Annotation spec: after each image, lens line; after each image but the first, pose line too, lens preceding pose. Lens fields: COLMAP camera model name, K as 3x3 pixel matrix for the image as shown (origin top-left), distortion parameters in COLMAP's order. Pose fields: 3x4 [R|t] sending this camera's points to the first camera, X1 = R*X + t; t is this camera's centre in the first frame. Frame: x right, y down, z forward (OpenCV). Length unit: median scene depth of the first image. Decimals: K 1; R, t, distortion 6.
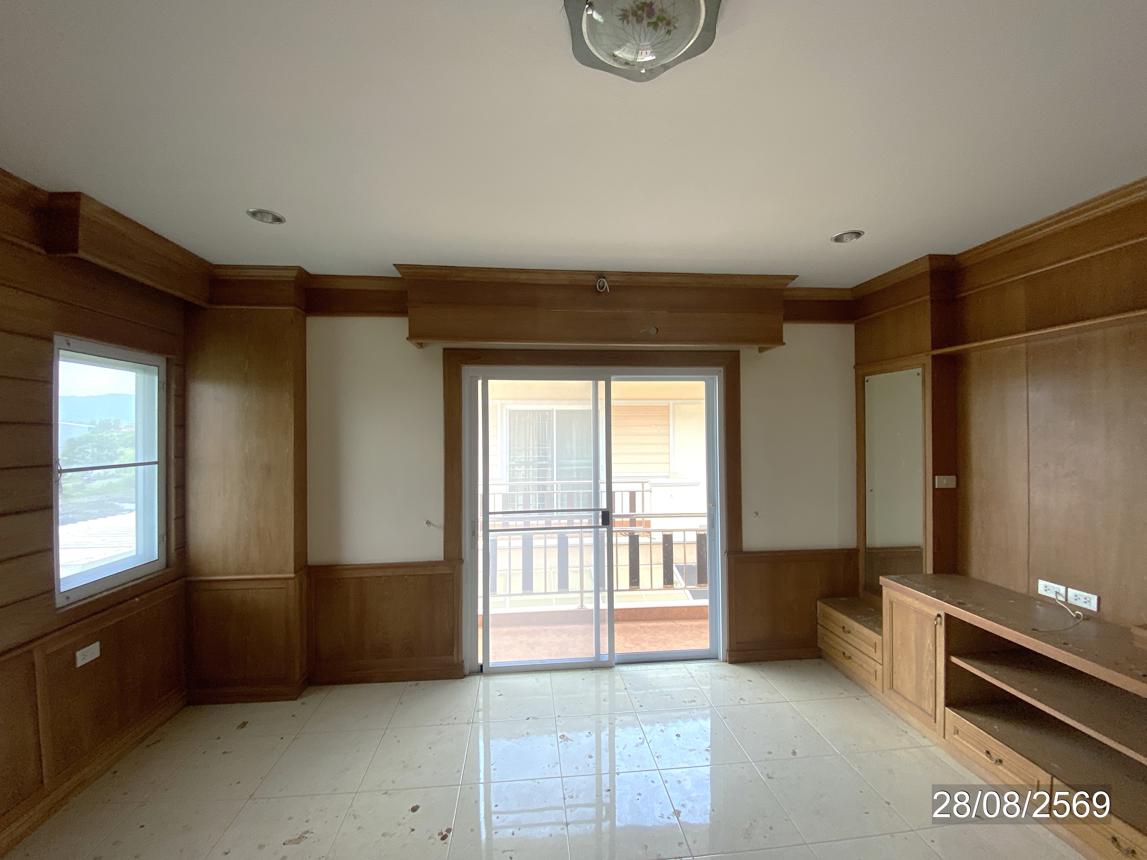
lens RADIAL K [[453.7, 0, 567.7], [0, 453.7, 432.3], [0, 0, 1]] dist [-0.004705, -0.002382]
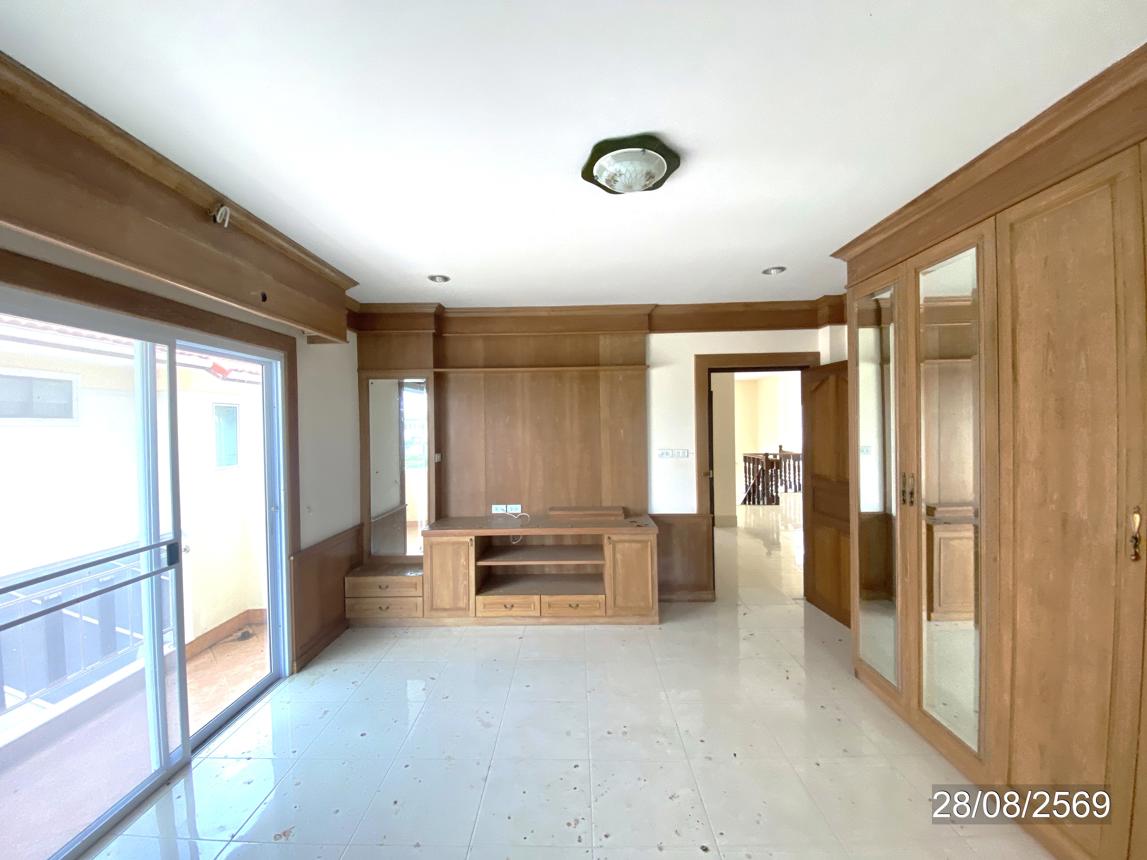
lens RADIAL K [[453.7, 0, 570.1], [0, 453.7, 427.9], [0, 0, 1]] dist [-0.004705, -0.002382]
pose [[0.101416, -0.003536, 0.994838, -0.596060], [0.009485, 0.999952, 0.002587, 0.010739], [-0.994799, 0.009173, 0.101445, 0.407699]]
